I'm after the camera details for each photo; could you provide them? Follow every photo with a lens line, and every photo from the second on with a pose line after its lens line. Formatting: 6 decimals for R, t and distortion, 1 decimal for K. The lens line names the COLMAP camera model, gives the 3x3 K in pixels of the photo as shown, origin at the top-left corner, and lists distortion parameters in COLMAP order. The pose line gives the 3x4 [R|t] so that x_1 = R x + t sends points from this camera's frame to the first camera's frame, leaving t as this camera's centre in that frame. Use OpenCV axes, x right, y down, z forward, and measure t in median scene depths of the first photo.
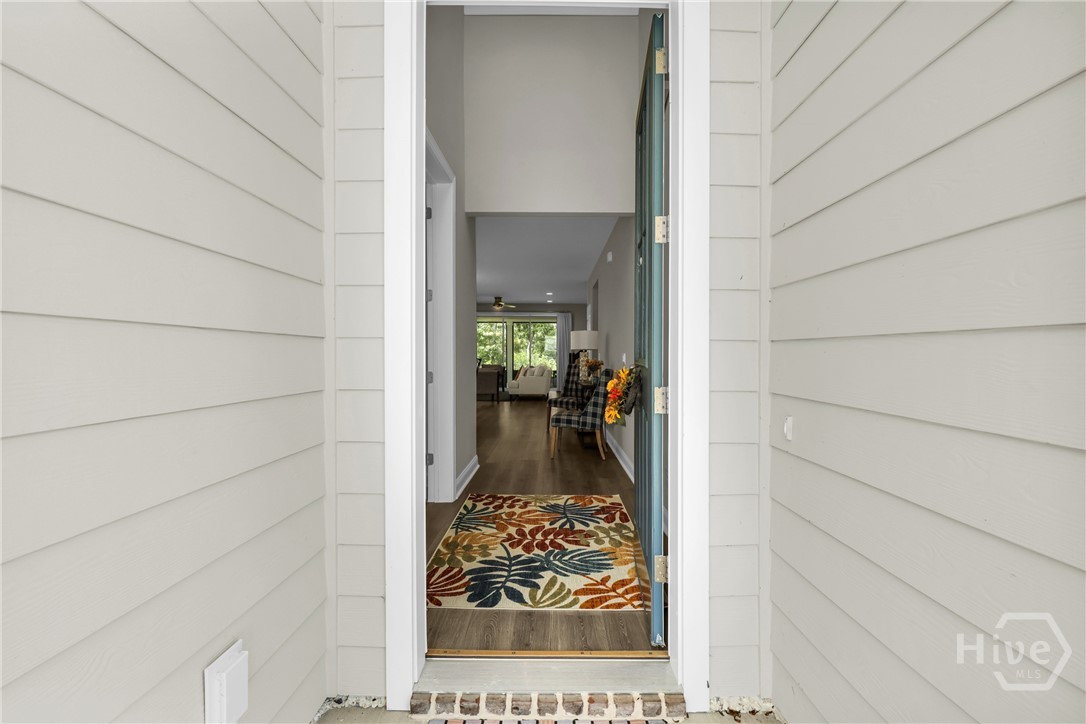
lens RADIAL K [[498.2, 0, 553.9], [0, 498.2, 365.0], [0, 0, 1]] dist [-0.031066, 0.001101]
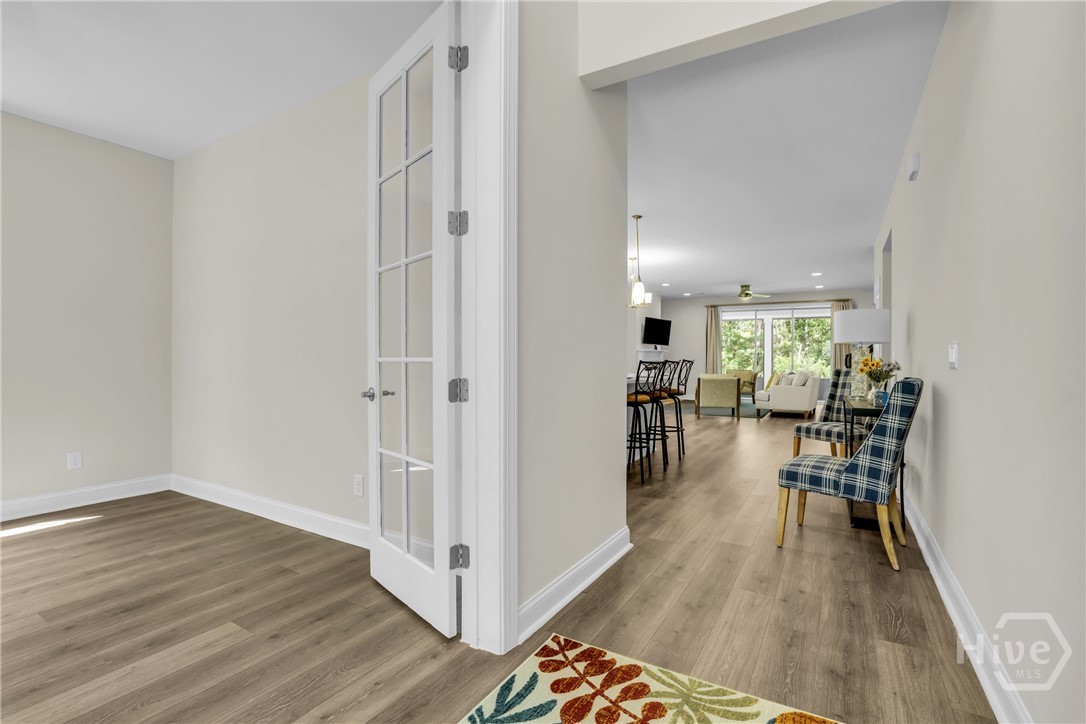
lens RADIAL K [[498.2, 0, 546.0], [0, 498.2, 368.6], [0, 0, 1]] dist [-0.031066, 0.001101]
pose [[0.860729, 0.005002, -0.509040, 0.044805], [-0.006991, 0.999974, -0.001995, 0.002357], [0.509016, 0.005276, 0.860741, 0.391055]]
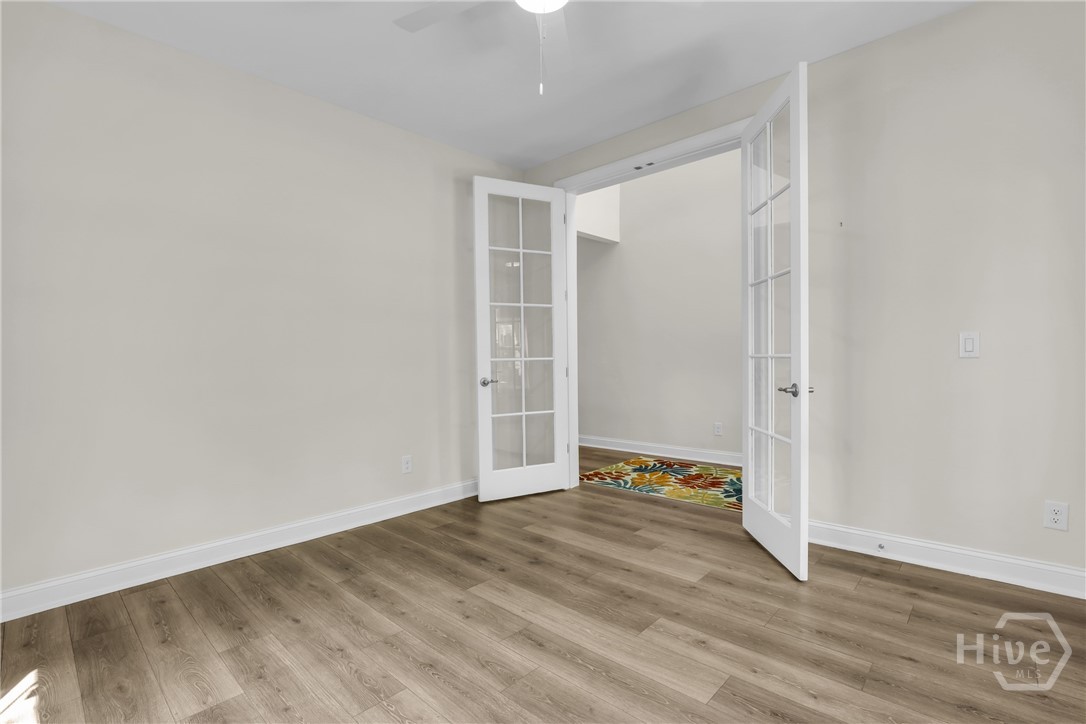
lens RADIAL K [[498.2, 0, 538.7], [0, 498.2, 357.9], [0, 0, 1]] dist [-0.031066, 0.001101]
pose [[0.698528, -0.025746, 0.715120, -0.663359], [0.046353, 0.998882, -0.009314, 0.001706], [-0.714080, 0.039654, 0.698940, 0.182111]]
